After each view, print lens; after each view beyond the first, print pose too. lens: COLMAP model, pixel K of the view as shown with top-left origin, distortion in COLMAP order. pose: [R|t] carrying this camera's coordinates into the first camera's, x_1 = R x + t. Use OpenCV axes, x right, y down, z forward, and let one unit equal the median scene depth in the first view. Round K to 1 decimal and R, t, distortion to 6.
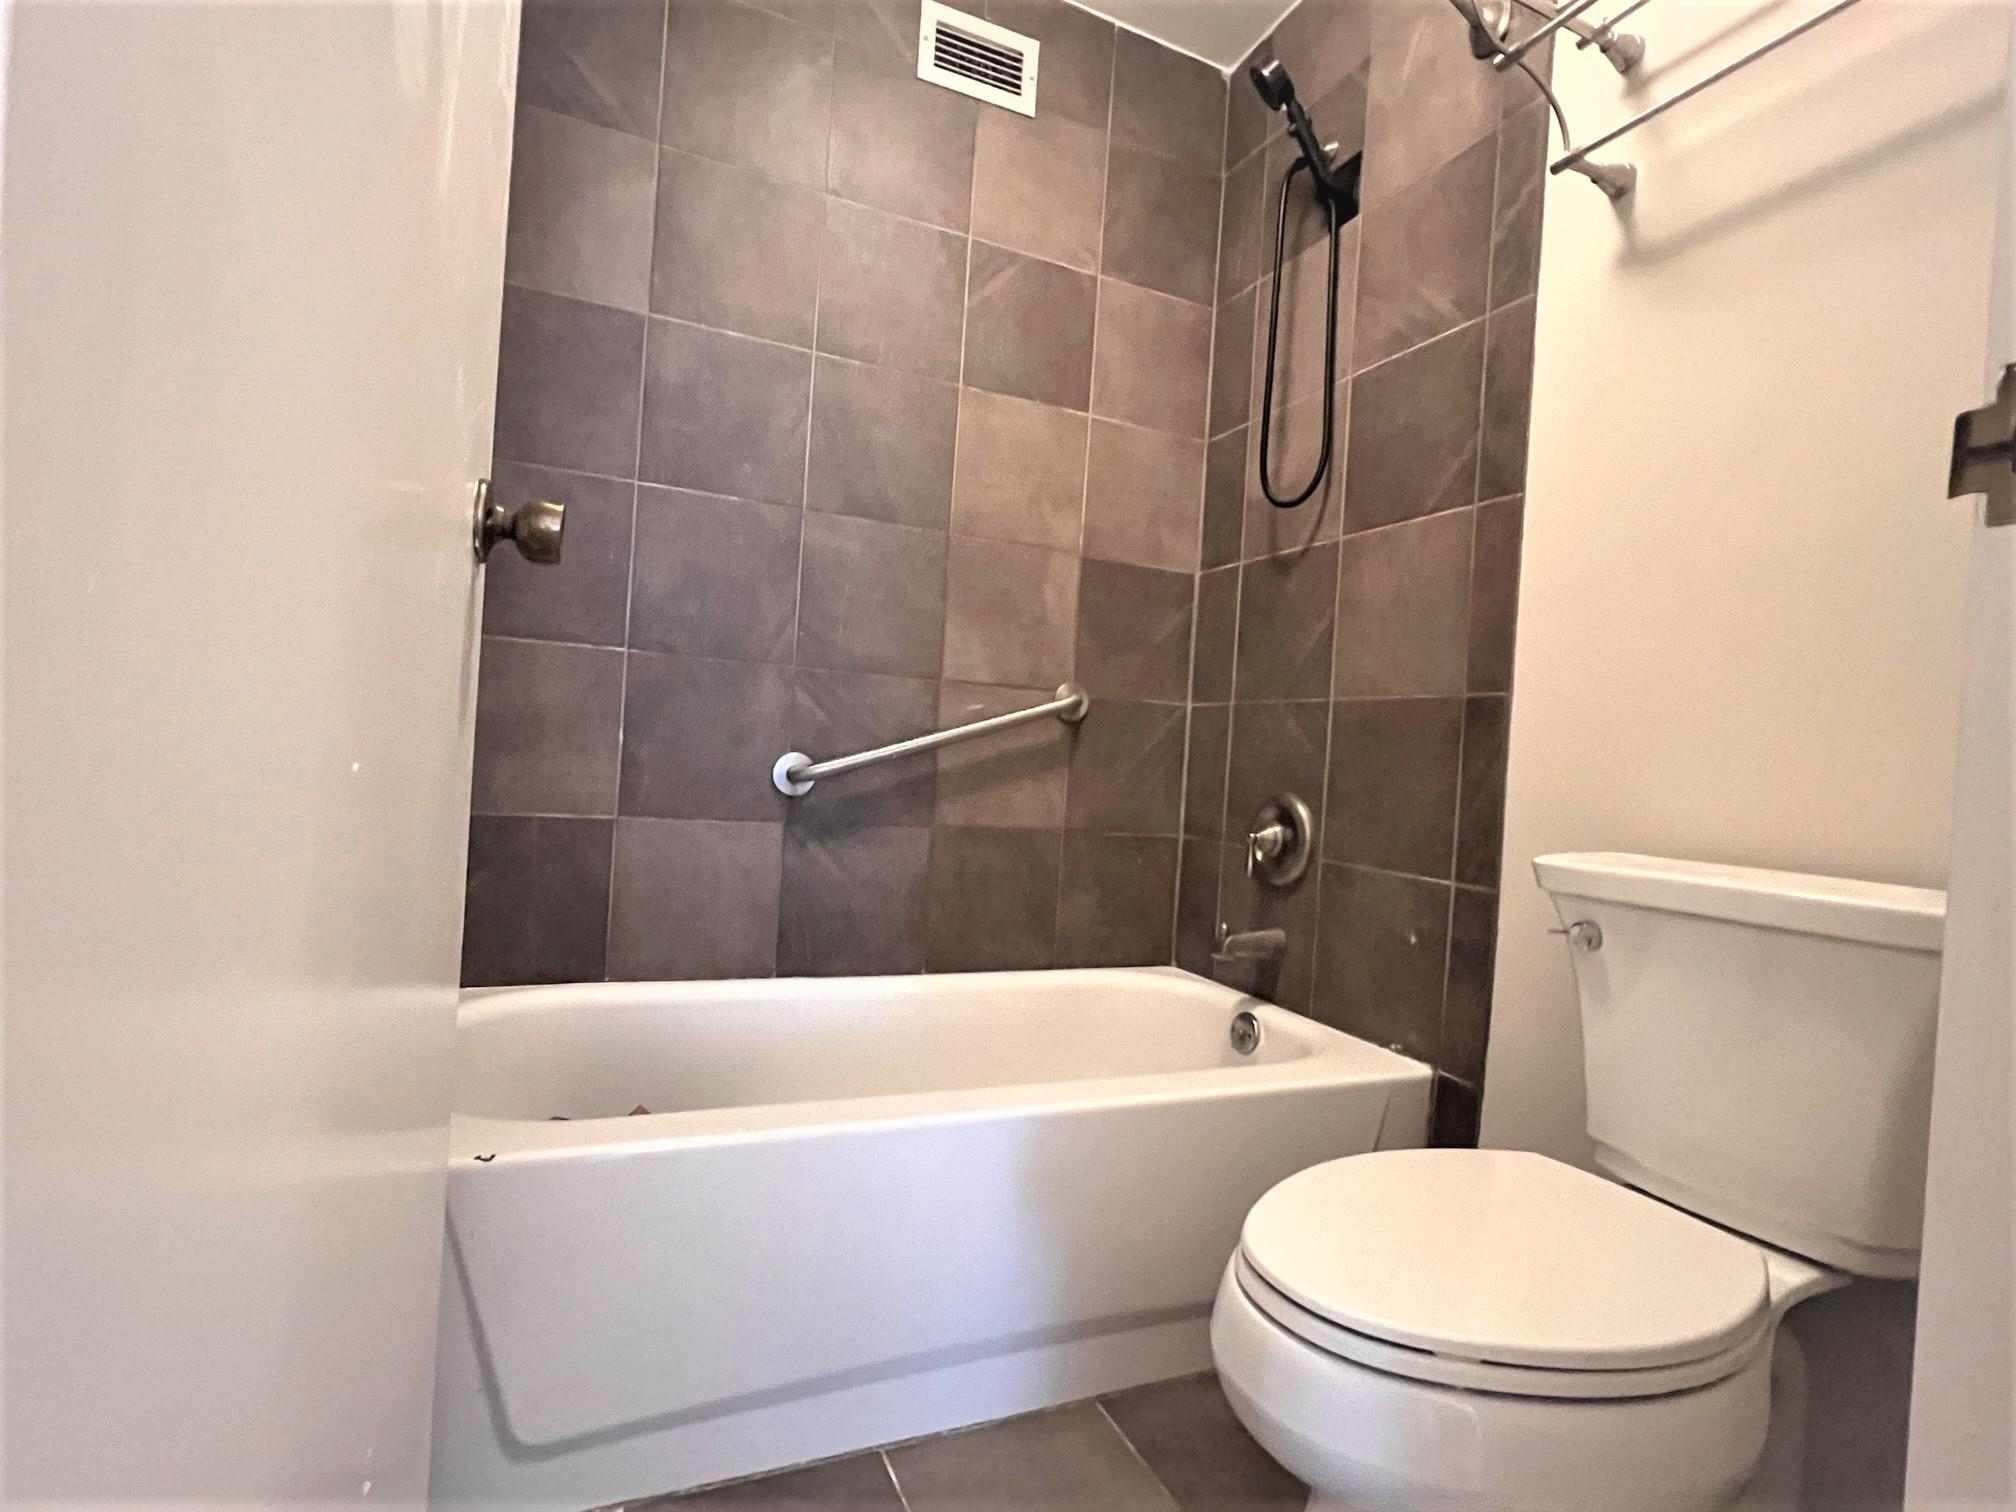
lens RADIAL K [[989.3, 0, 1010.9], [0, 989.3, 750.2], [0, 0, 1]] dist [-0.005322, -0.000503]
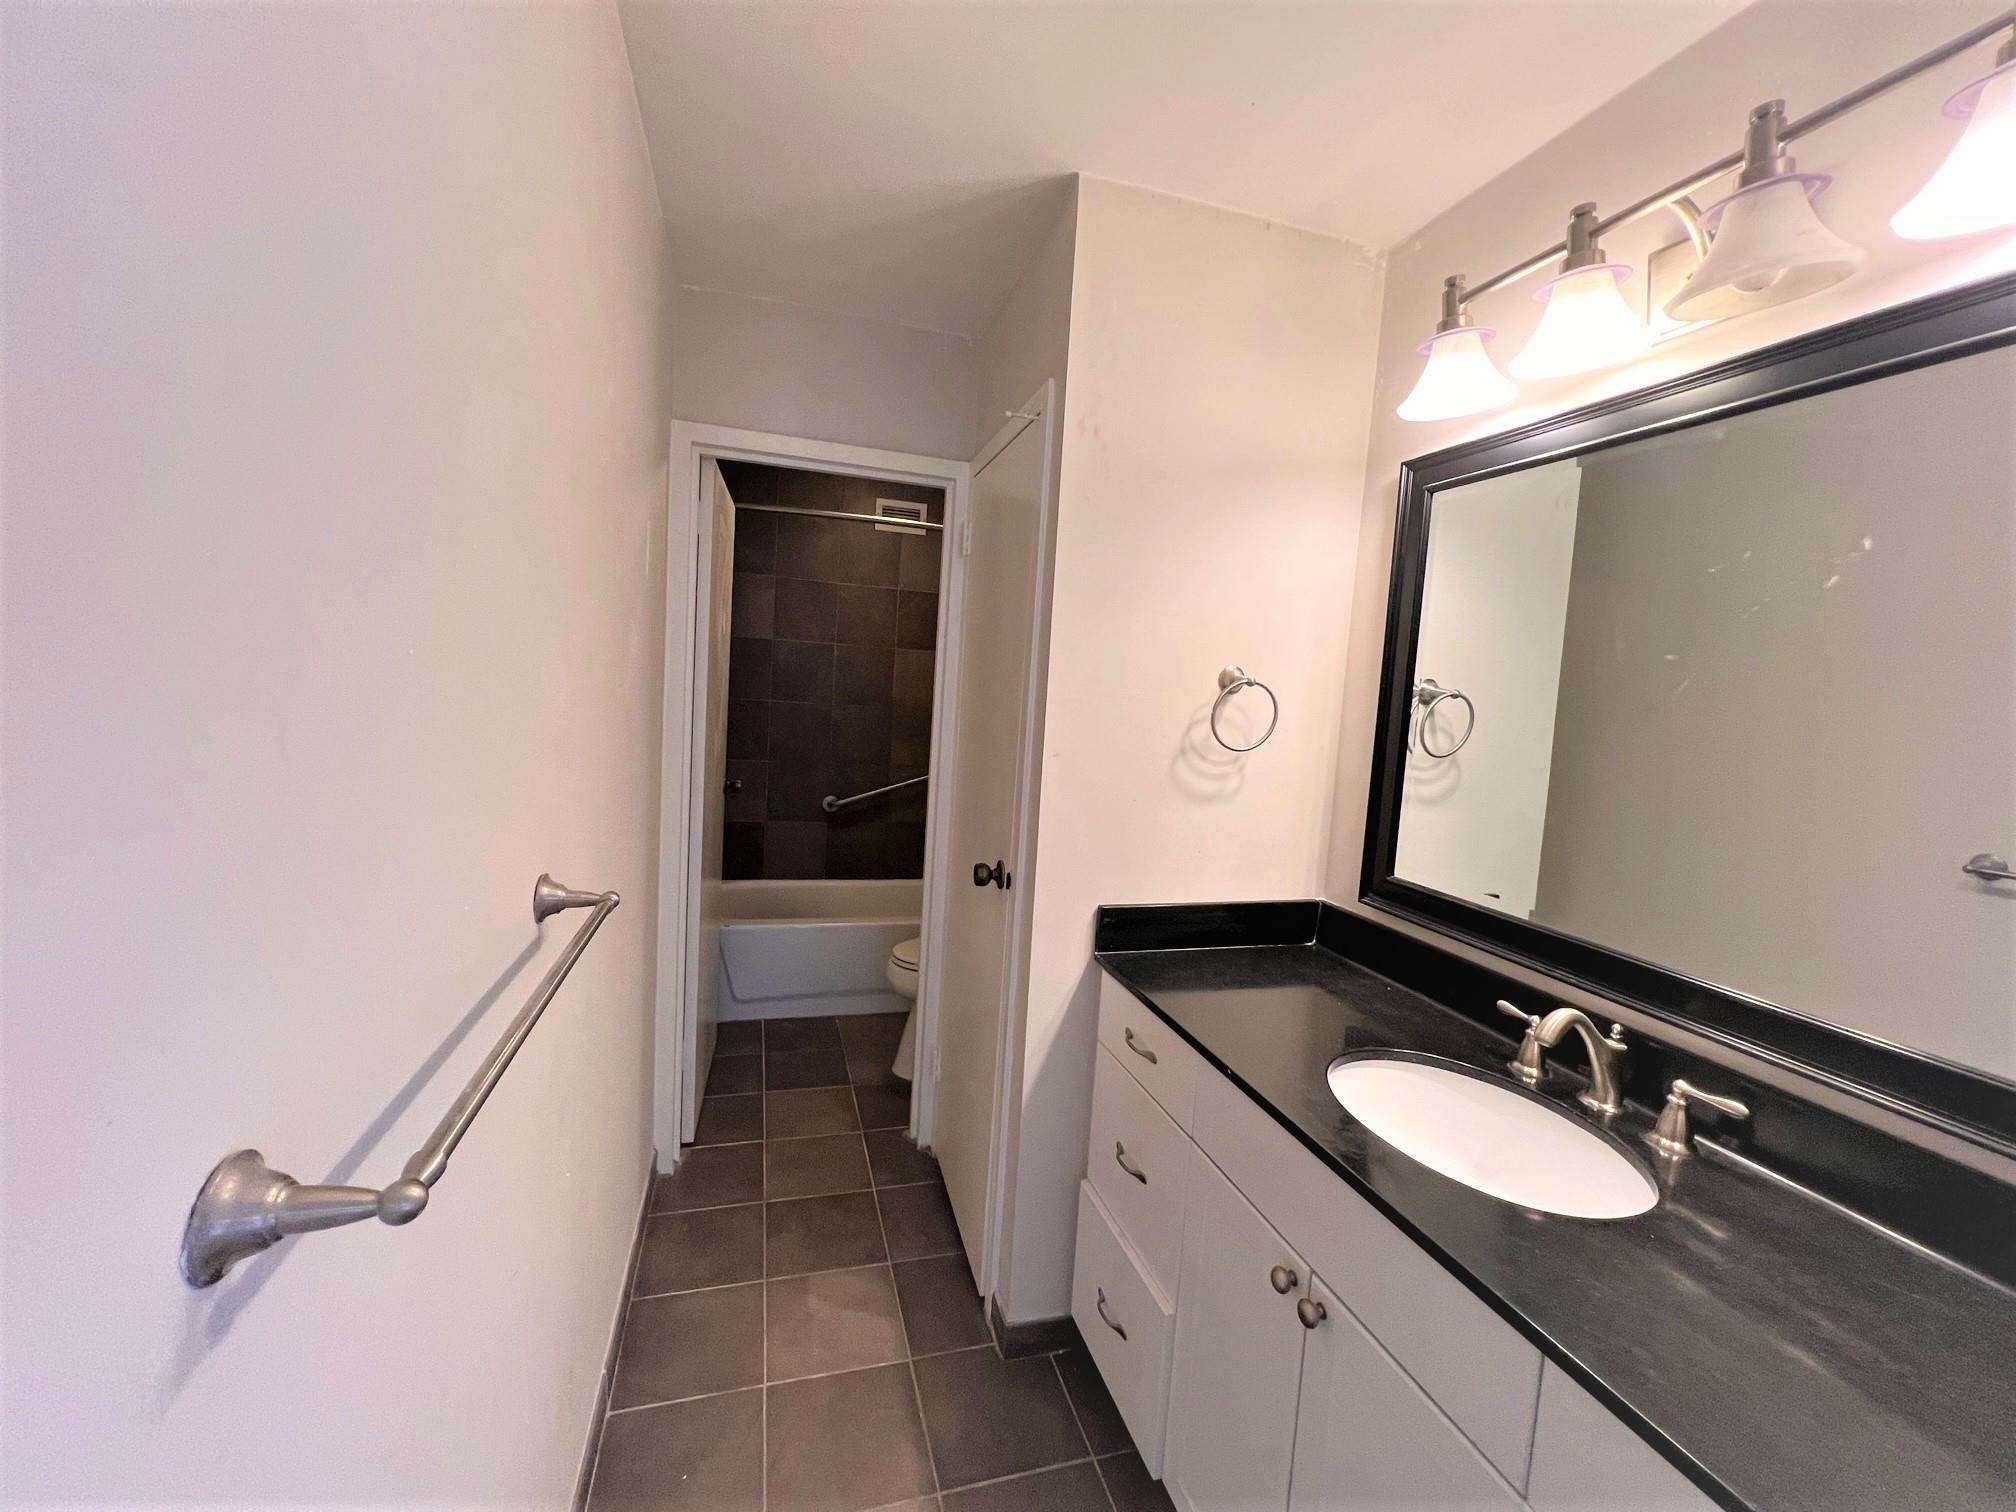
lens RADIAL K [[815.5, 0, 1004.2], [0, 815.5, 764.5], [0, 0, 1]] dist [0.002397, 0.000529]
pose [[0.990273, 0.014160, -0.138414, 0.544061], [-0.002816, 0.996644, 0.081807, -0.261515], [0.139108, -0.080621, 0.986990, -1.088095]]
